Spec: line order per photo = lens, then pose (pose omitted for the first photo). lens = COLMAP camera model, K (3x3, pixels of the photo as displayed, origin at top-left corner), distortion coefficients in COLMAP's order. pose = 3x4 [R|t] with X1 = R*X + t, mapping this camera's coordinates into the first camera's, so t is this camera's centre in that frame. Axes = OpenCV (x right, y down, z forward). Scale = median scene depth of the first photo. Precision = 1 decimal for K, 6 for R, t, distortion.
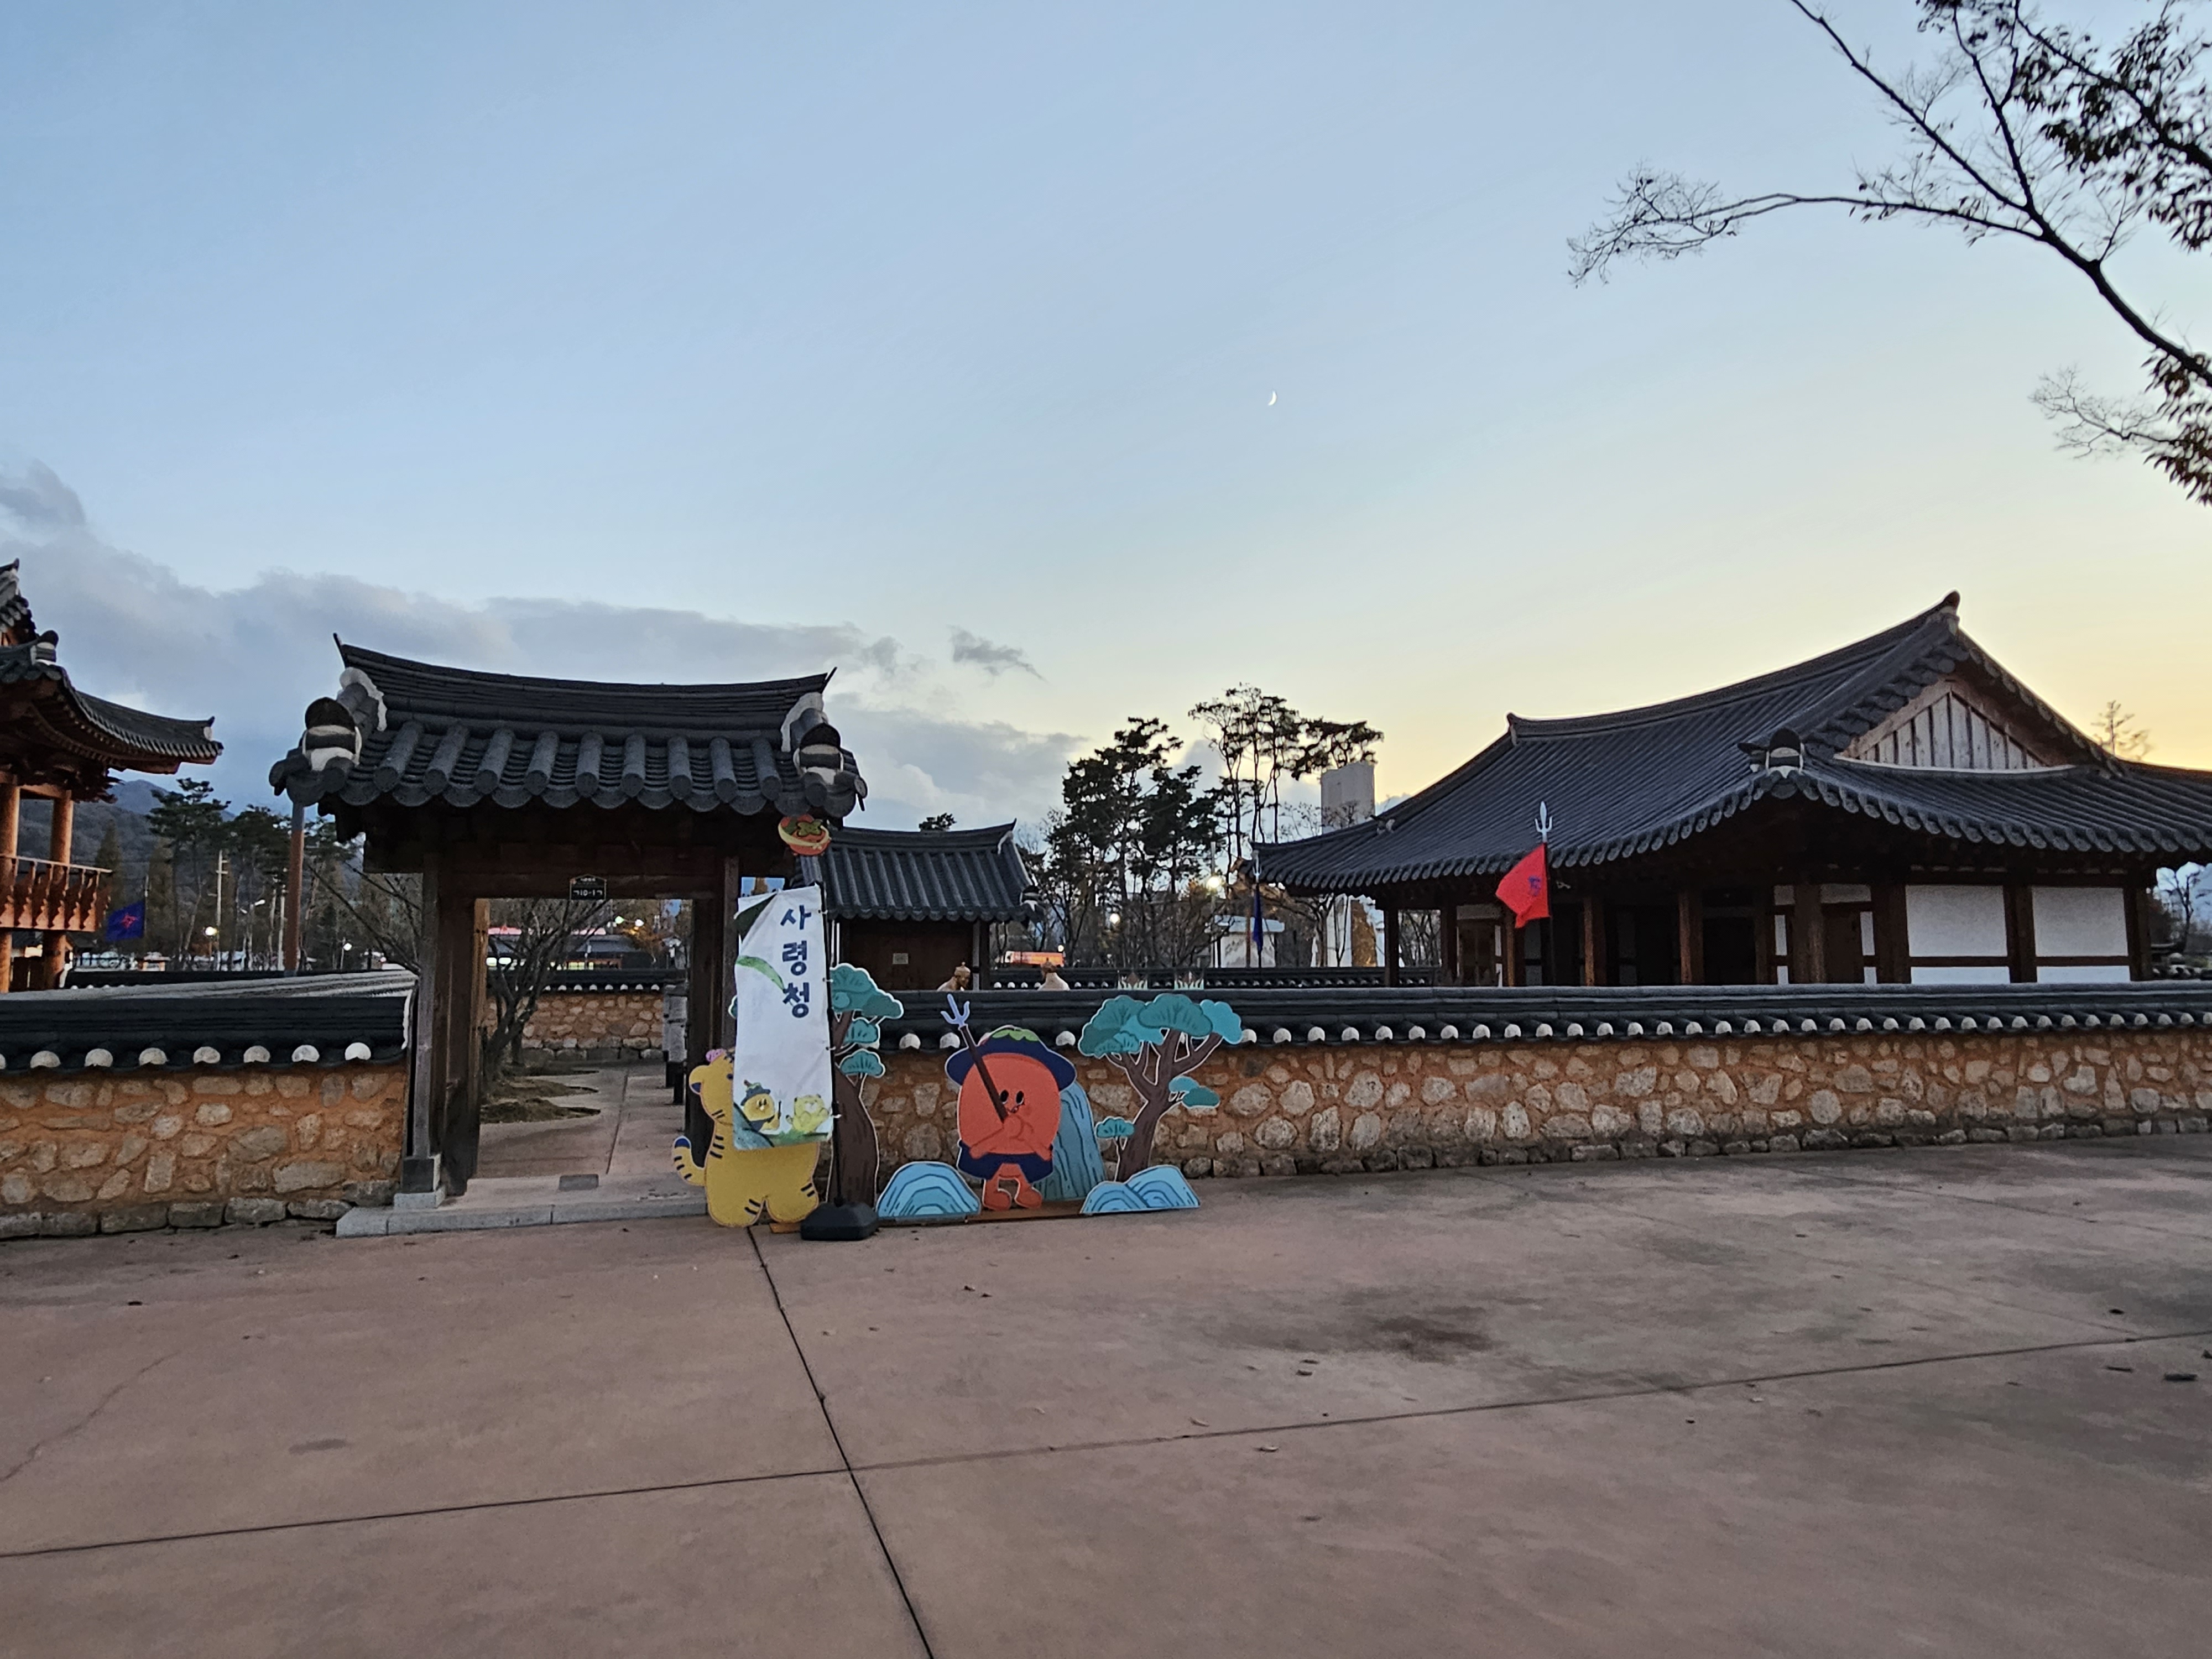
lens RADIAL K [[1370.3, 0, 1106.0], [0, 1370.3, 829.5], [0, 0, 1]] dist [-0.001620, -0.002251]
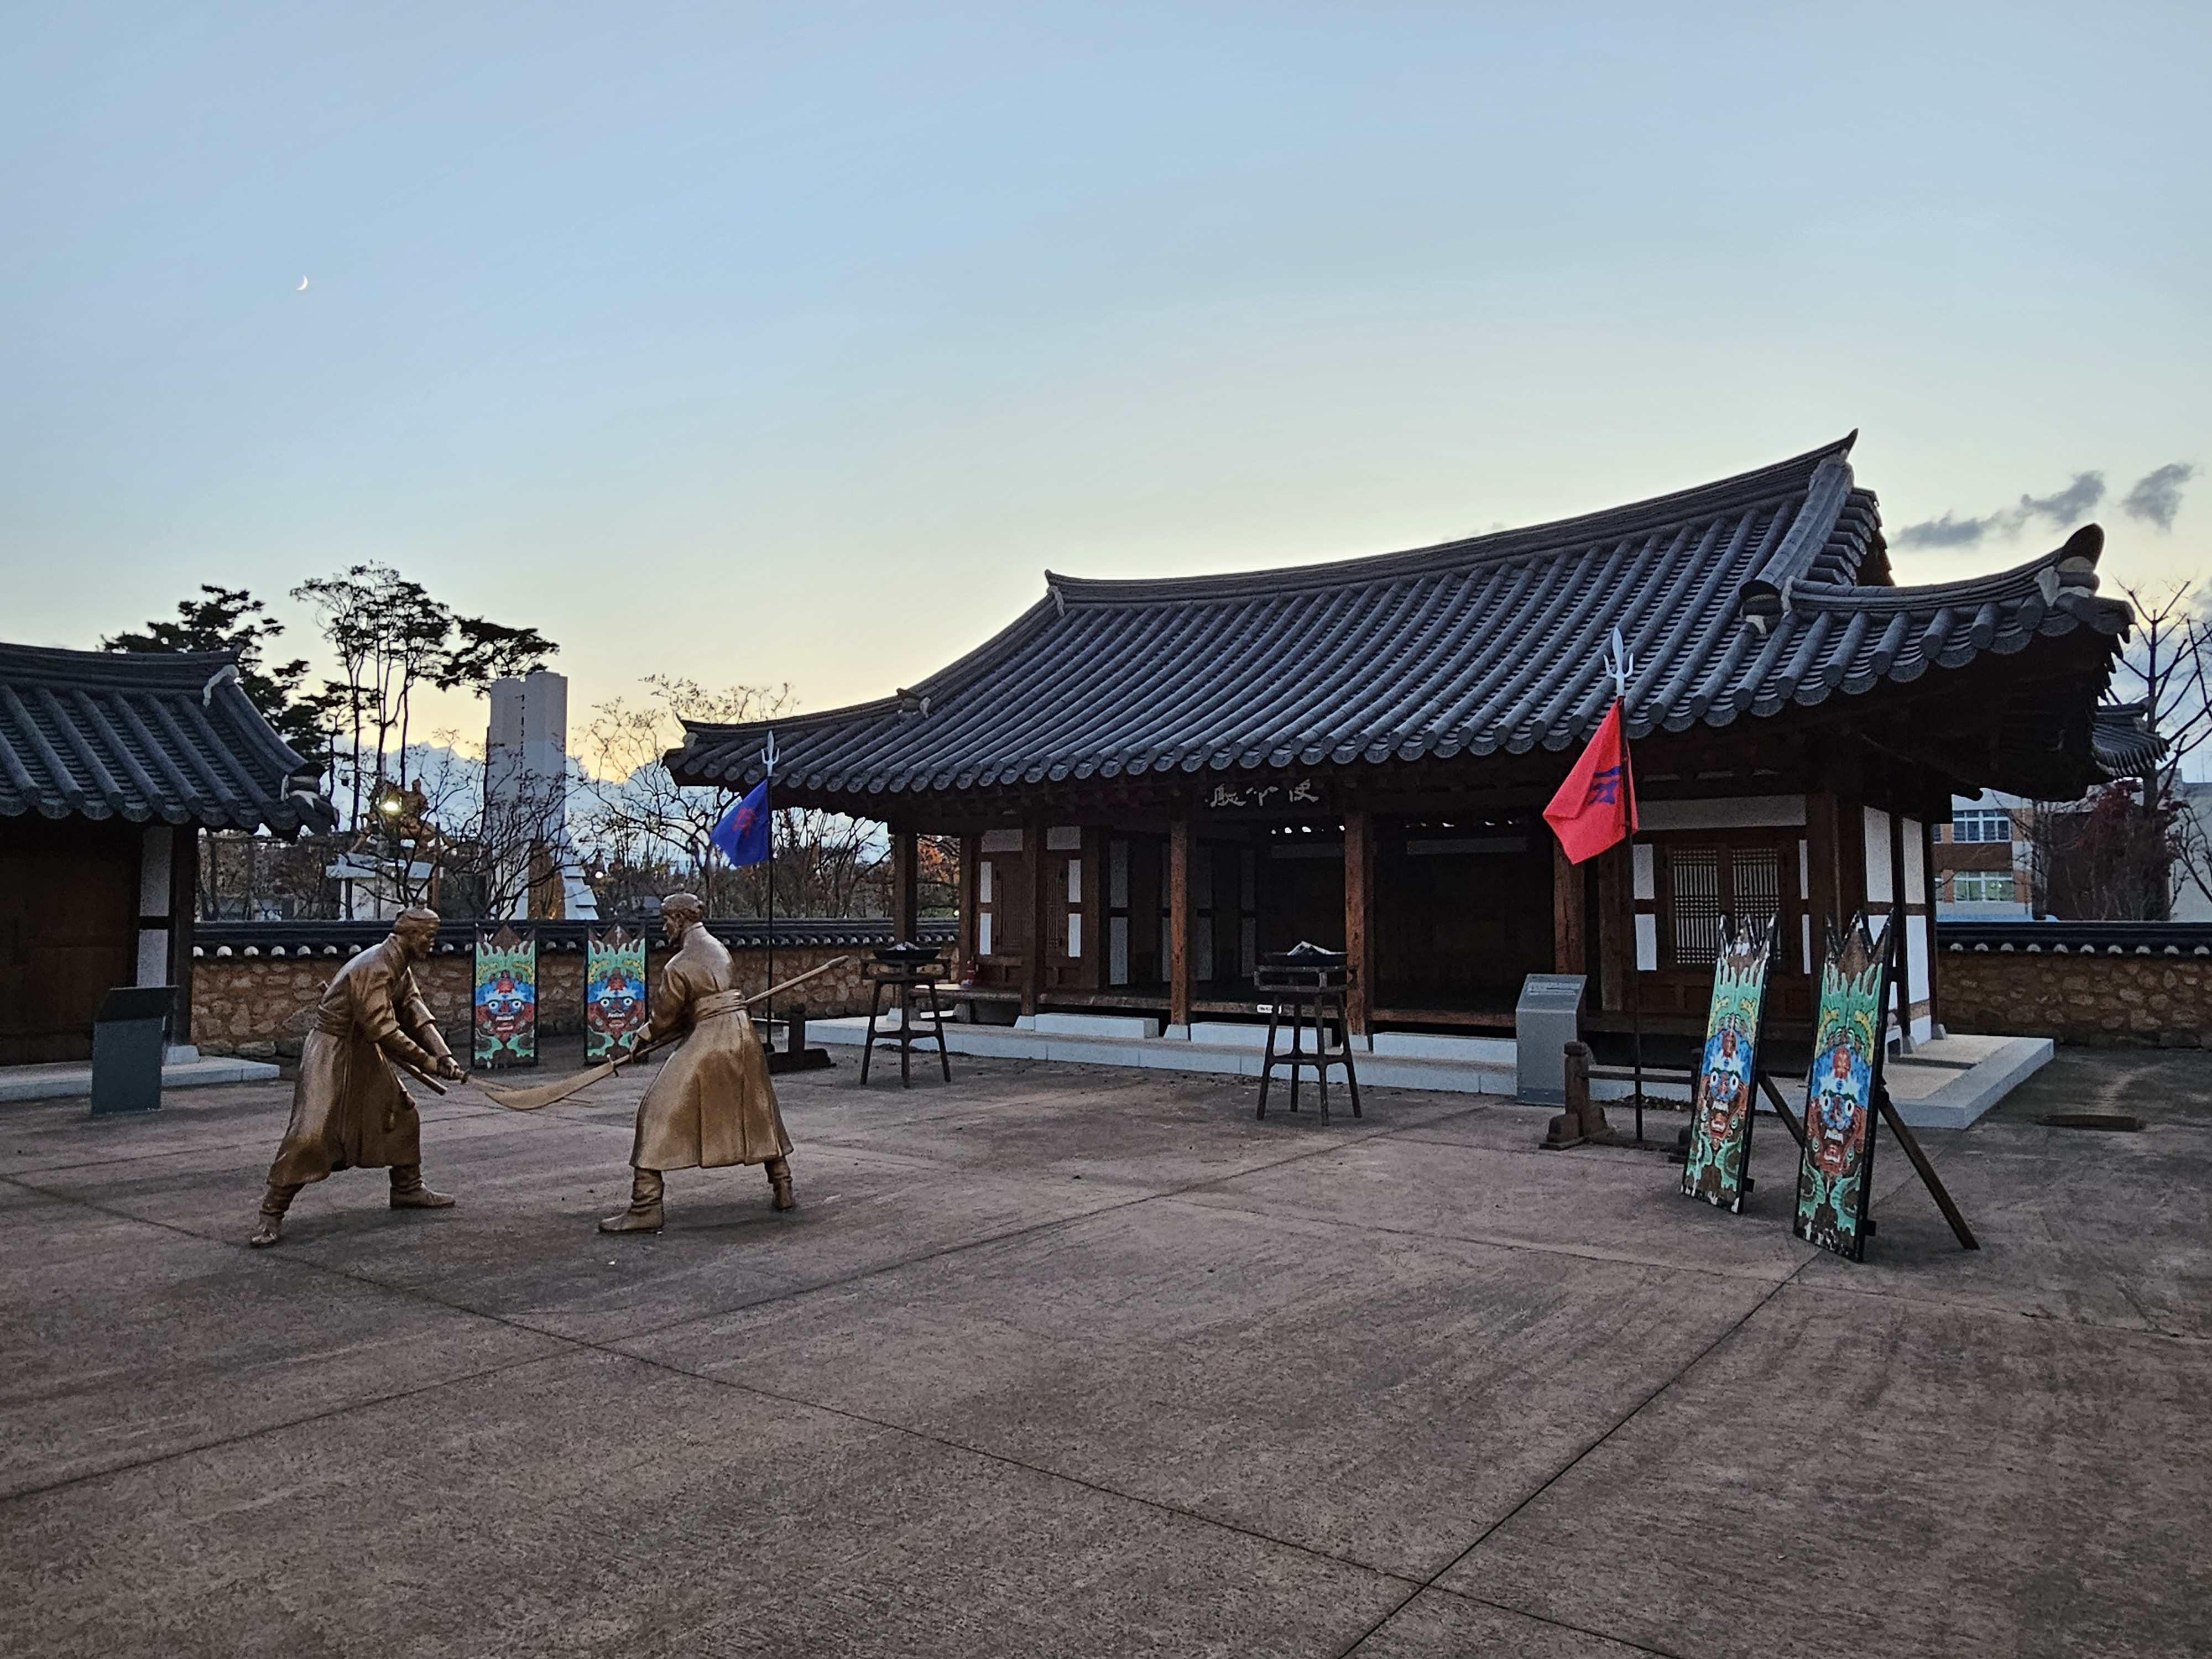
lens RADIAL K [[1370.3, 0, 1106.0], [0, 1370.3, 829.5], [0, 0, 1]] dist [-0.001620, -0.002251]
pose [[0.797632, 0.026506, 0.602562, -0.034239], [-0.048072, 0.998649, 0.019706, 0.010943], [-0.601226, -0.044684, 0.797829, 0.116232]]
